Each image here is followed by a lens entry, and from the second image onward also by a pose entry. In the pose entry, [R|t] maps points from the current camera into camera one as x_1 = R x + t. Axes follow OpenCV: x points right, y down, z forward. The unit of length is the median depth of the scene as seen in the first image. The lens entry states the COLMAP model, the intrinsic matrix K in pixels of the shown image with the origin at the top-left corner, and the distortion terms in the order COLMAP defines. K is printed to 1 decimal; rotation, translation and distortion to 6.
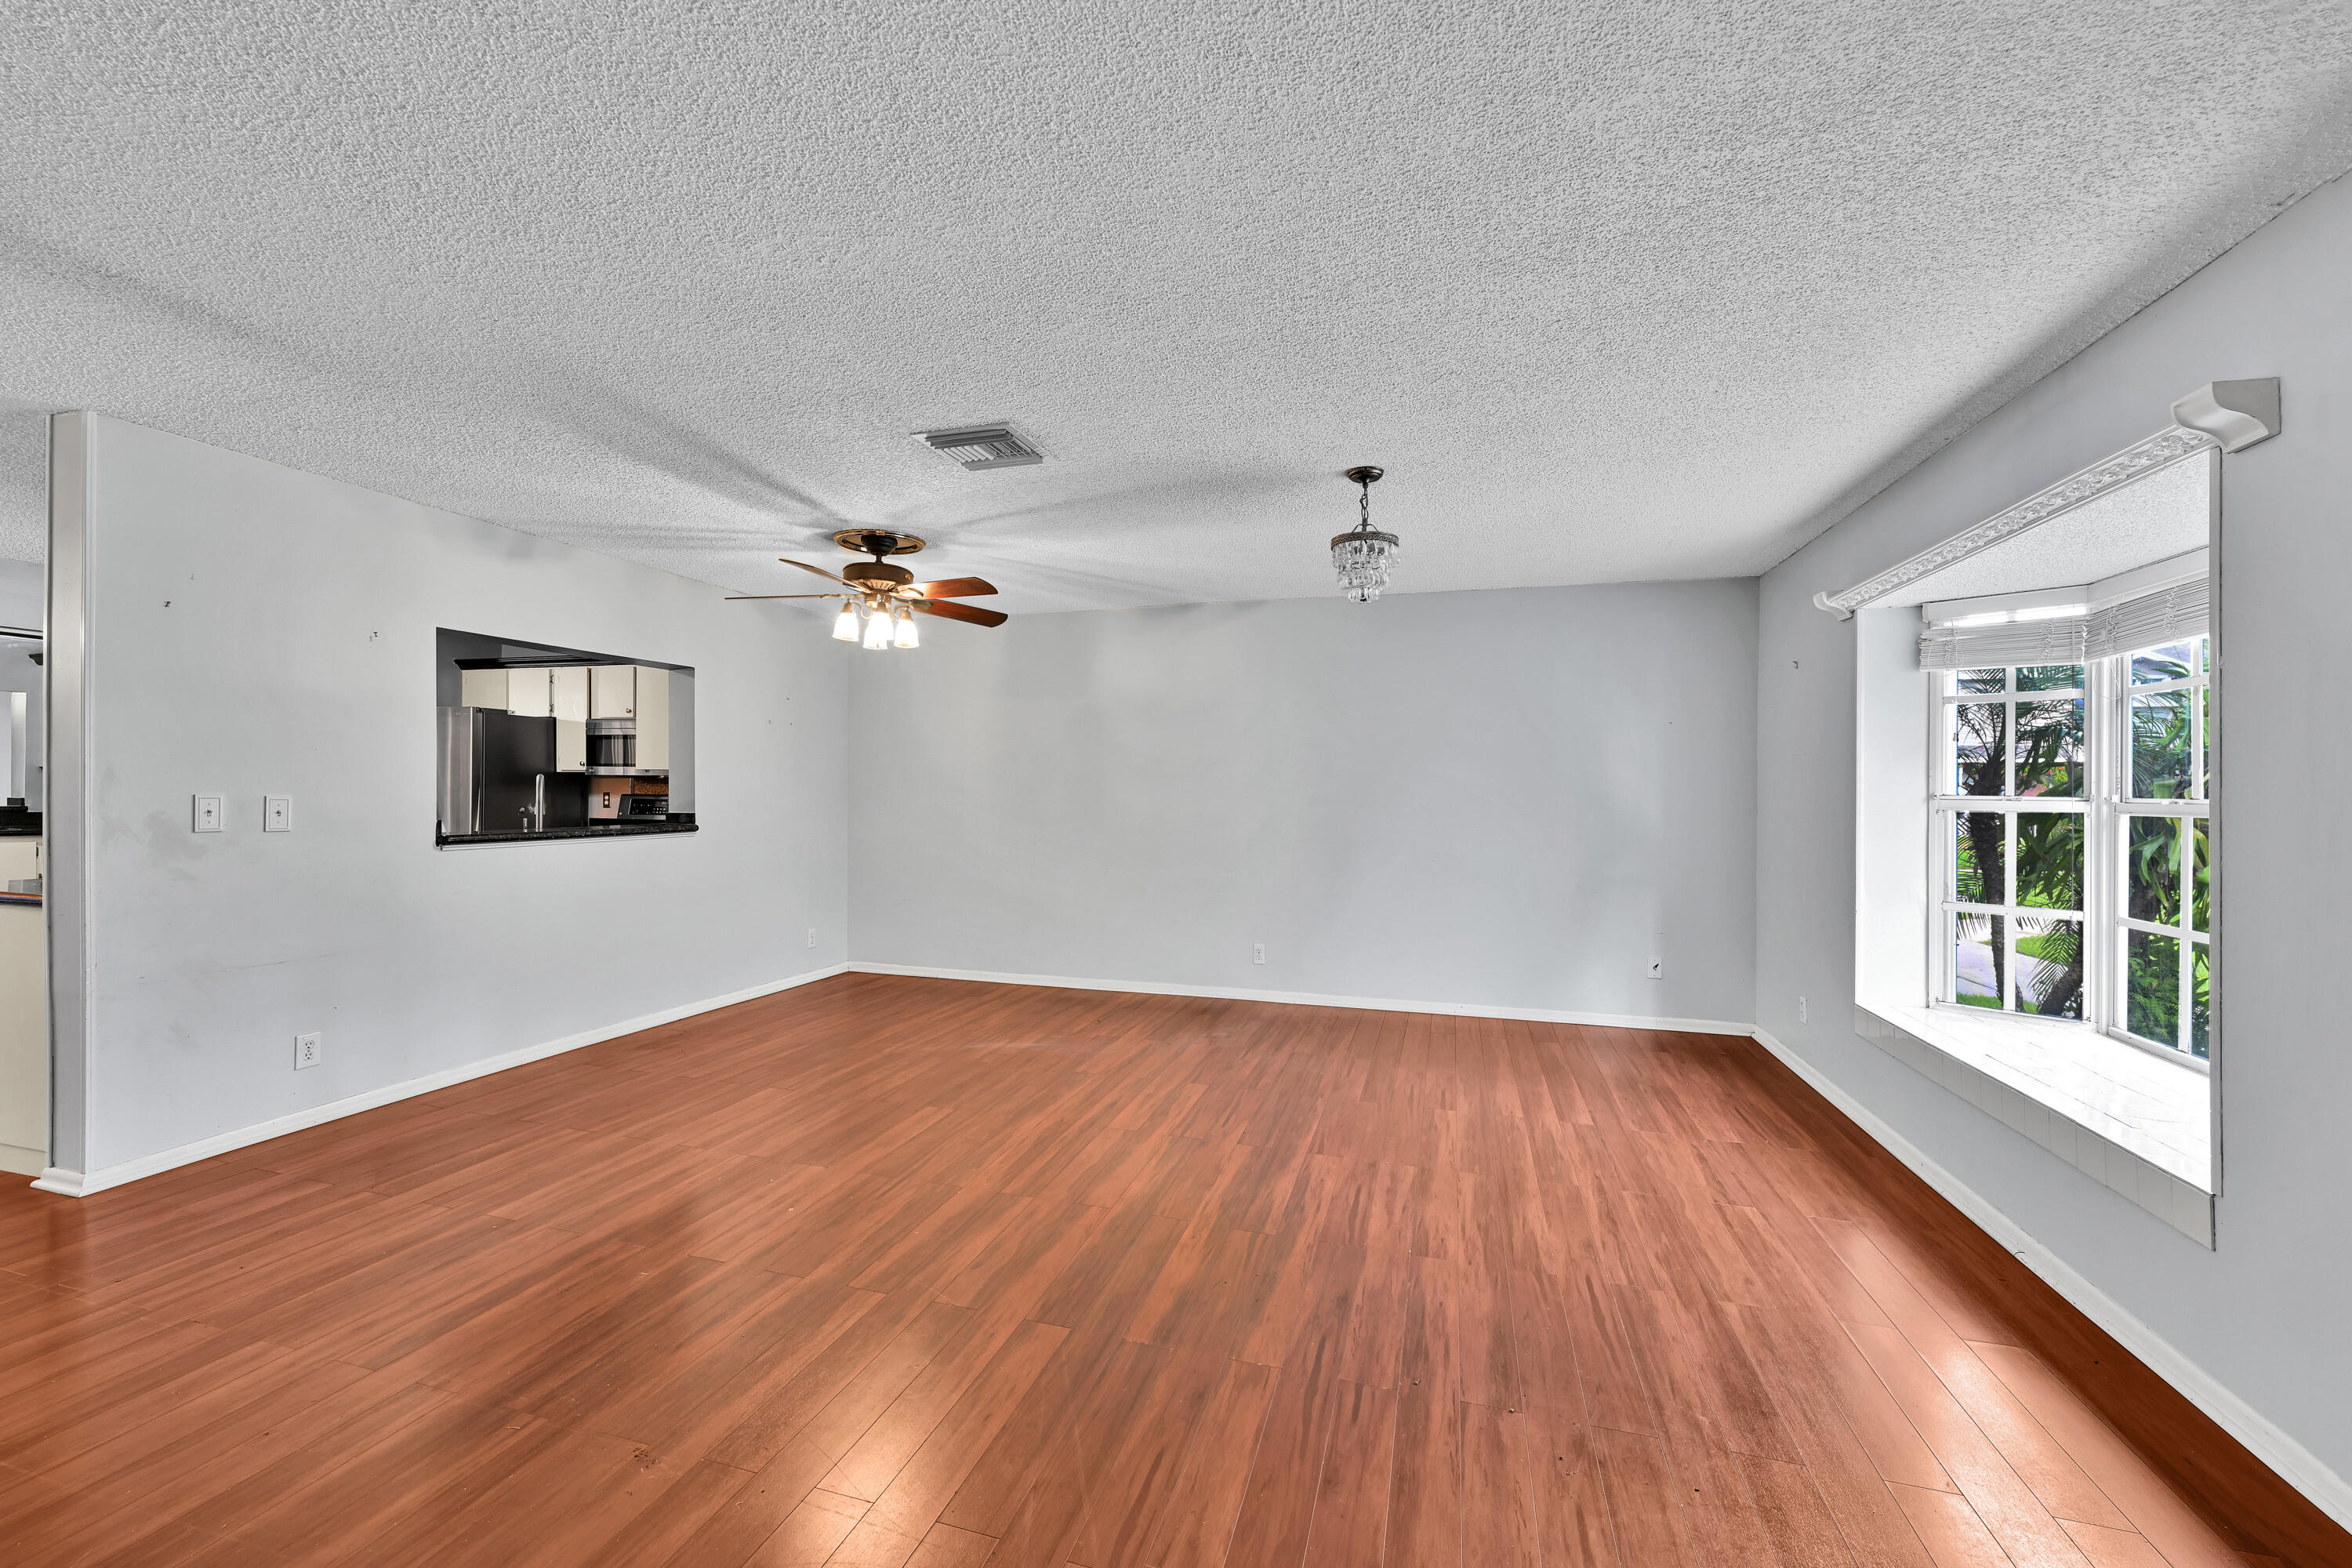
lens RADIAL K [[947.6, 0, 1175.8], [0, 947.6, 791.1], [0, 0, 1]] dist [0.003729, 0.000455]
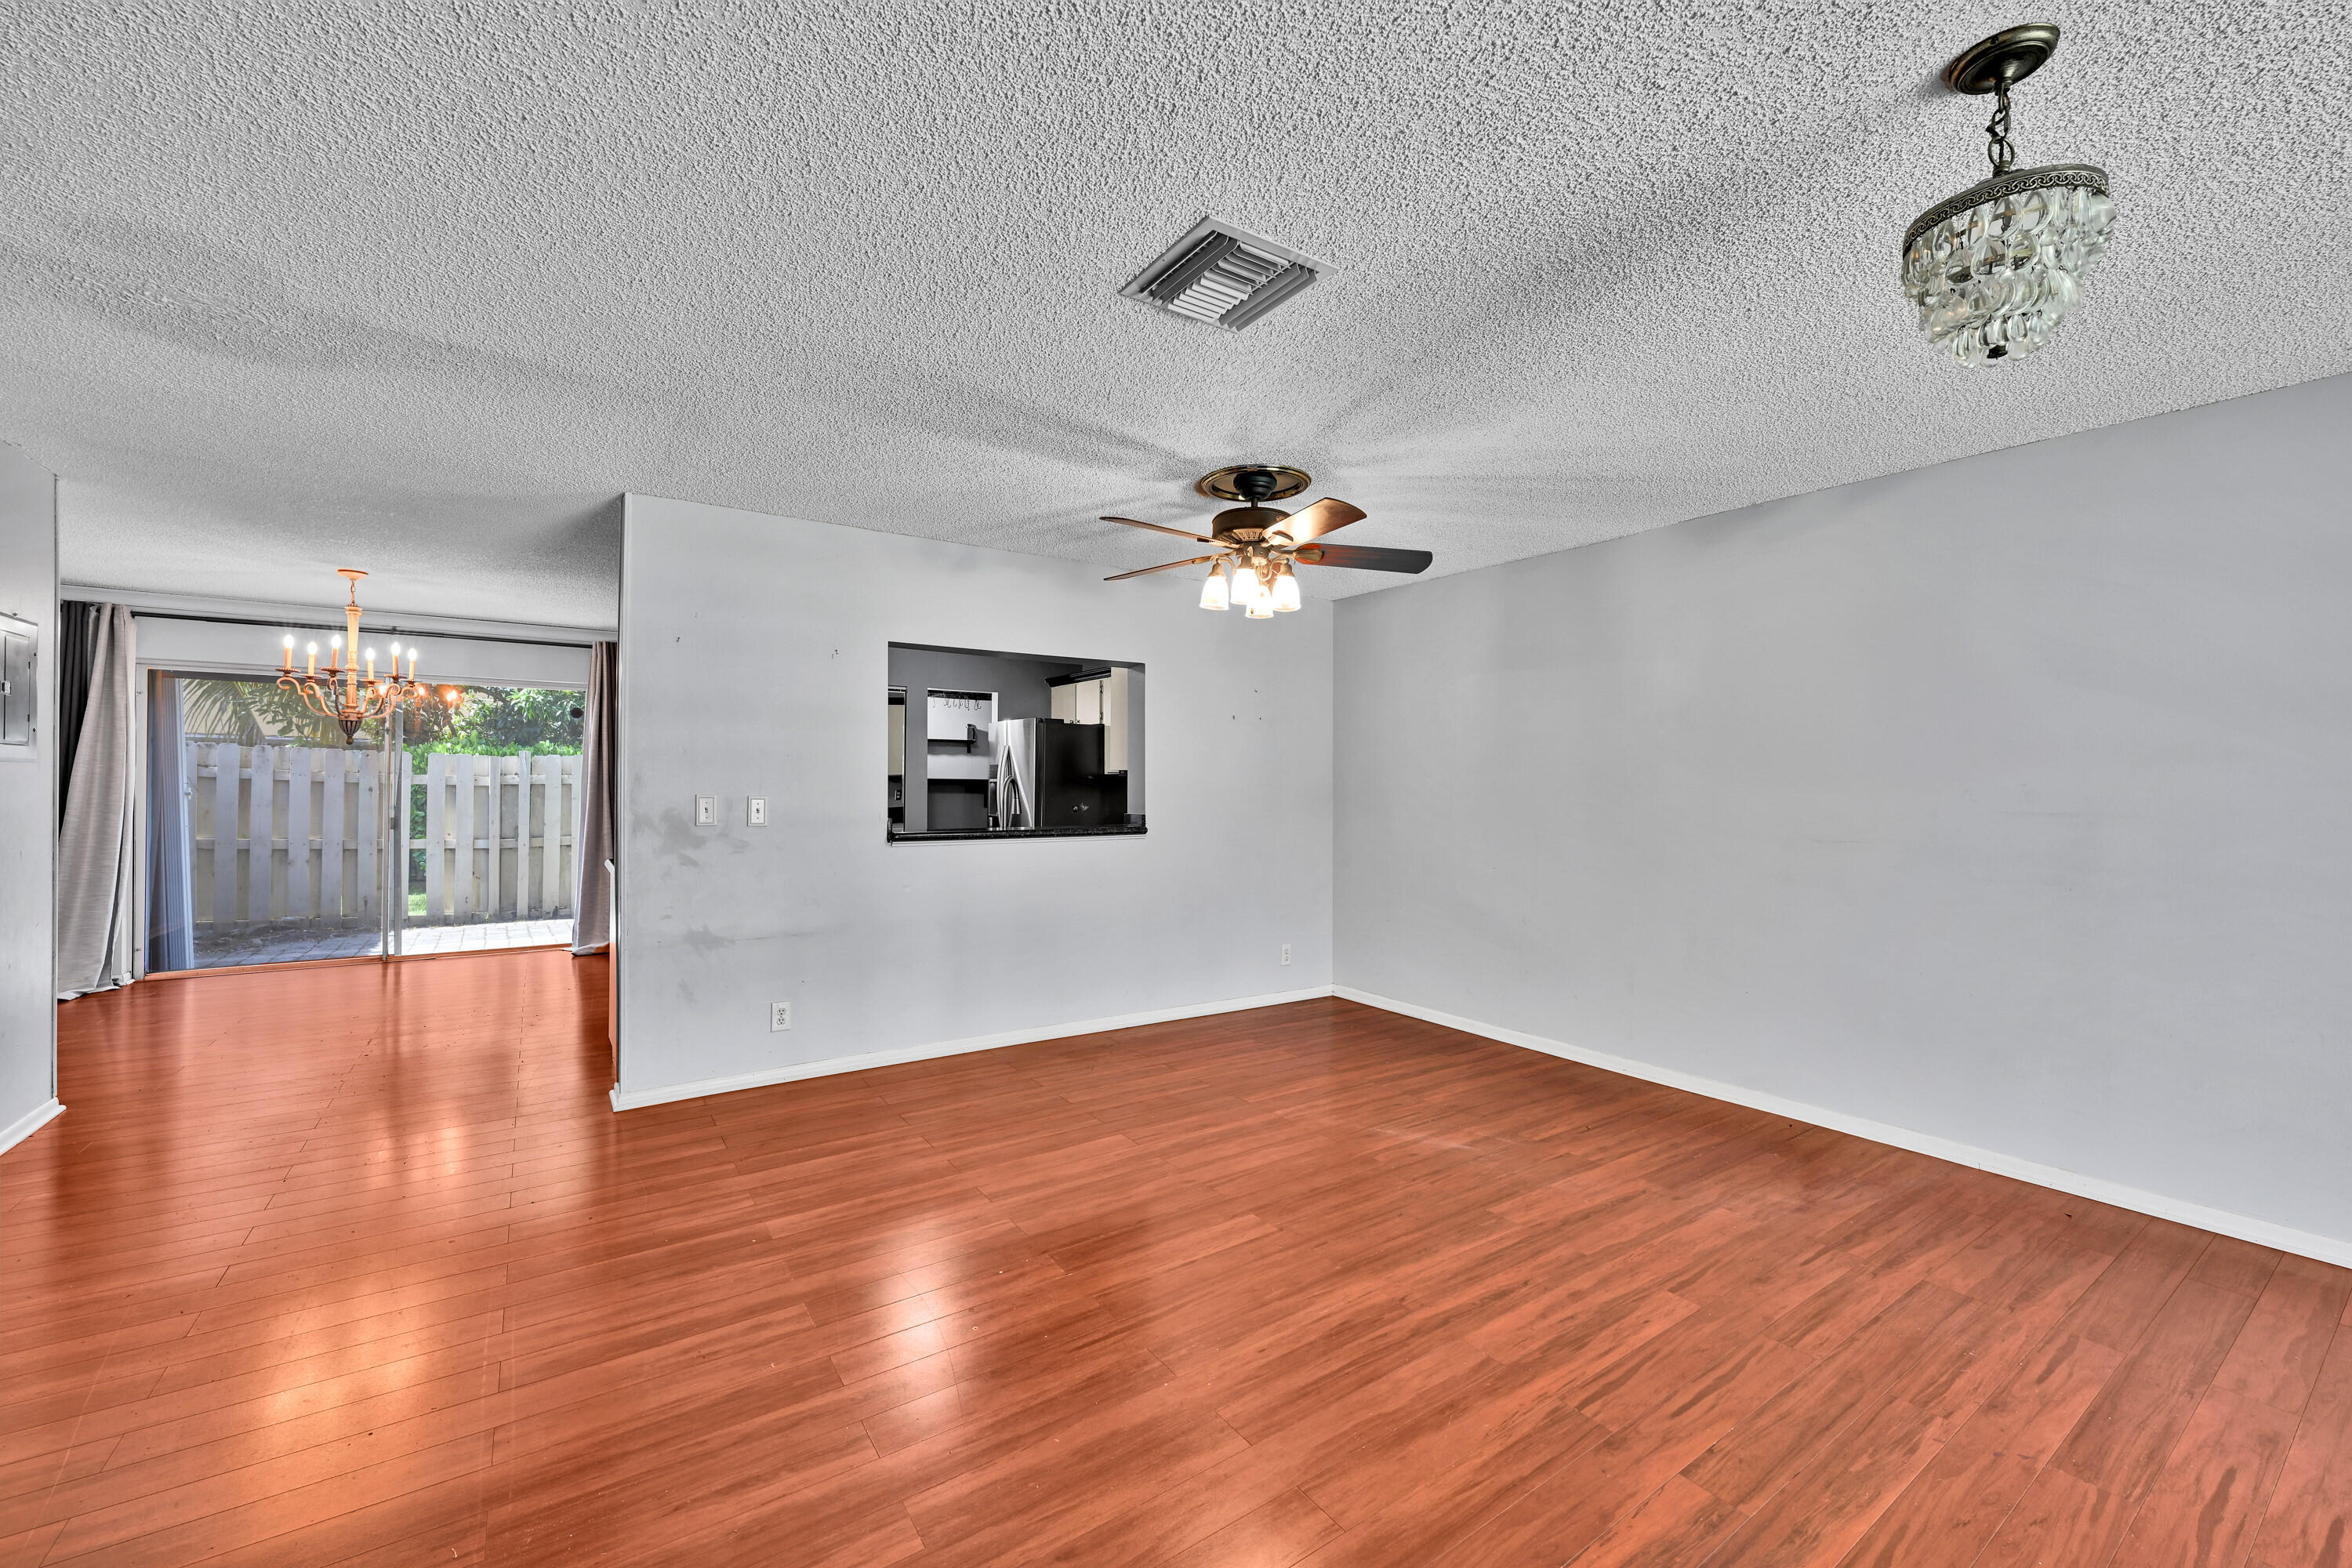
lens RADIAL K [[939.4, 0, 1171.5], [0, 939.4, 786.4], [0, 0, 1]] dist [0.000081, 0.000112]
pose [[0.773689, -0.001673, -0.633563, 0.174385], [-0.002596, 0.999980, -0.005811, 0.000260], [0.633560, 0.006141, 0.773669, 0.421026]]
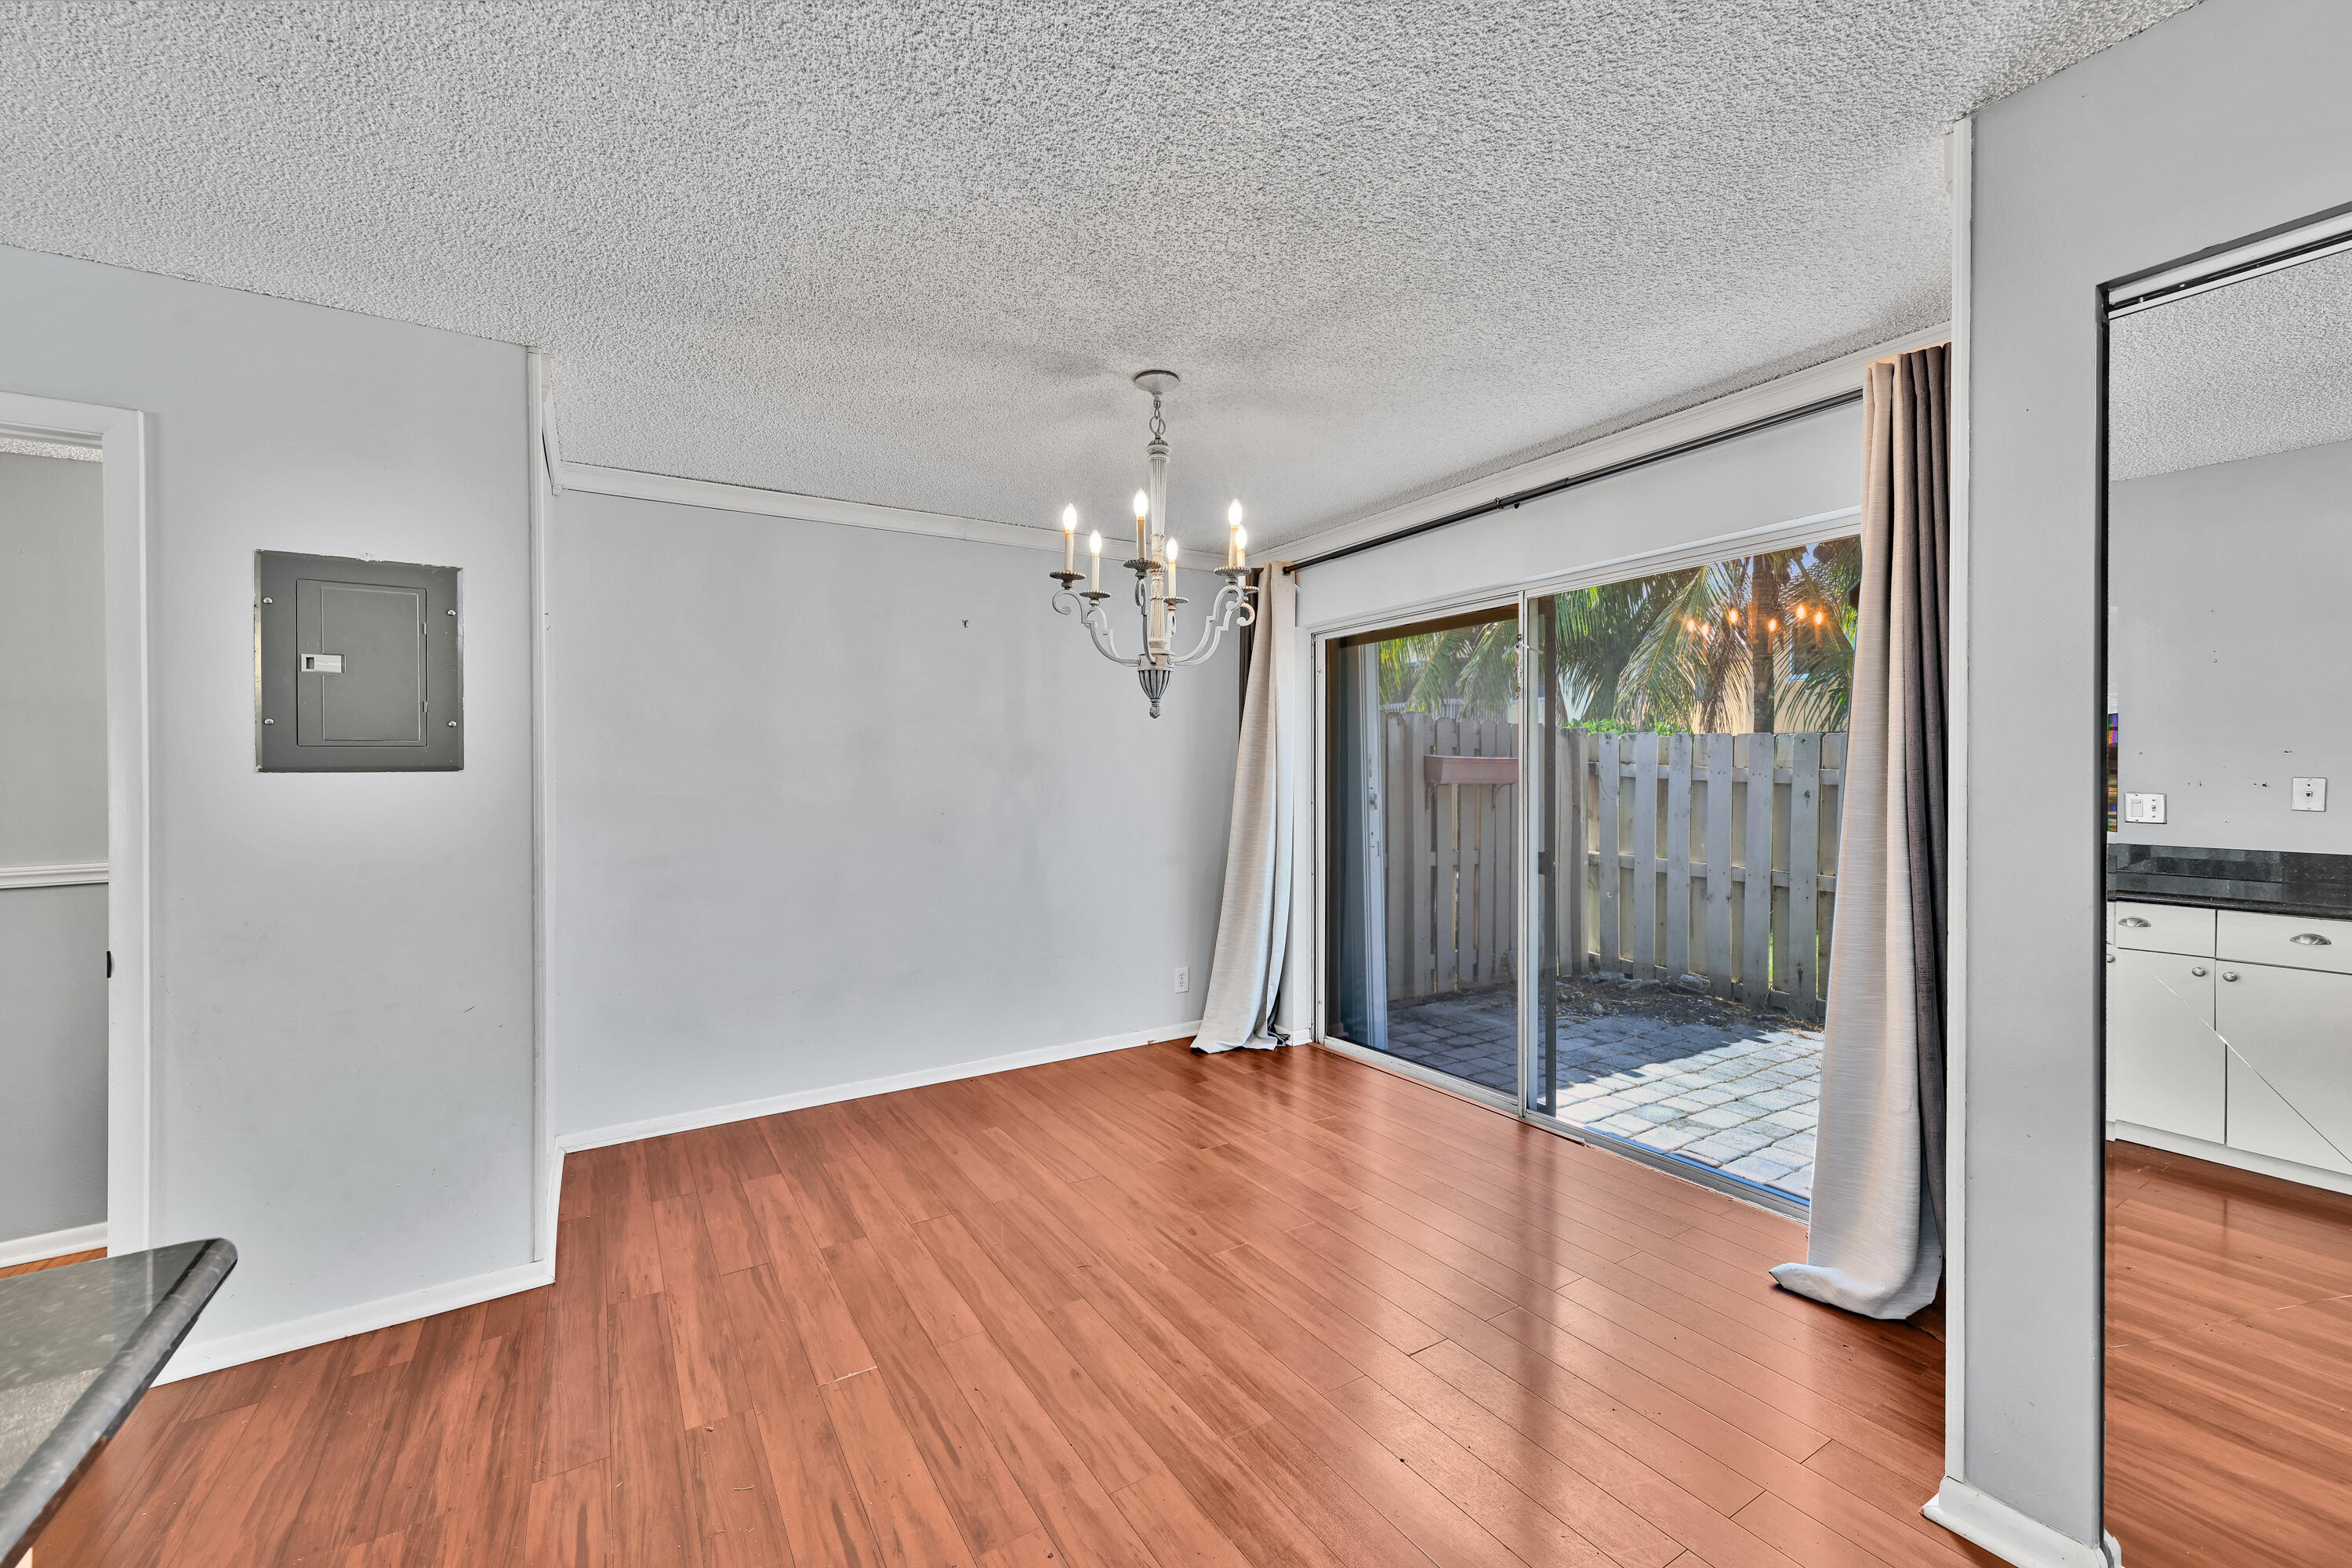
lens RADIAL K [[931.5, 0, 1169.2], [0, 931.5, 789.2], [0, 0, 1]] dist [-0.001060, -0.000522]
pose [[-0.654899, 0.006788, -0.755686, -1.217381], [-0.002176, 0.999939, 0.010868, -0.024409], [0.755713, 0.008761, -0.654844, 1.242815]]
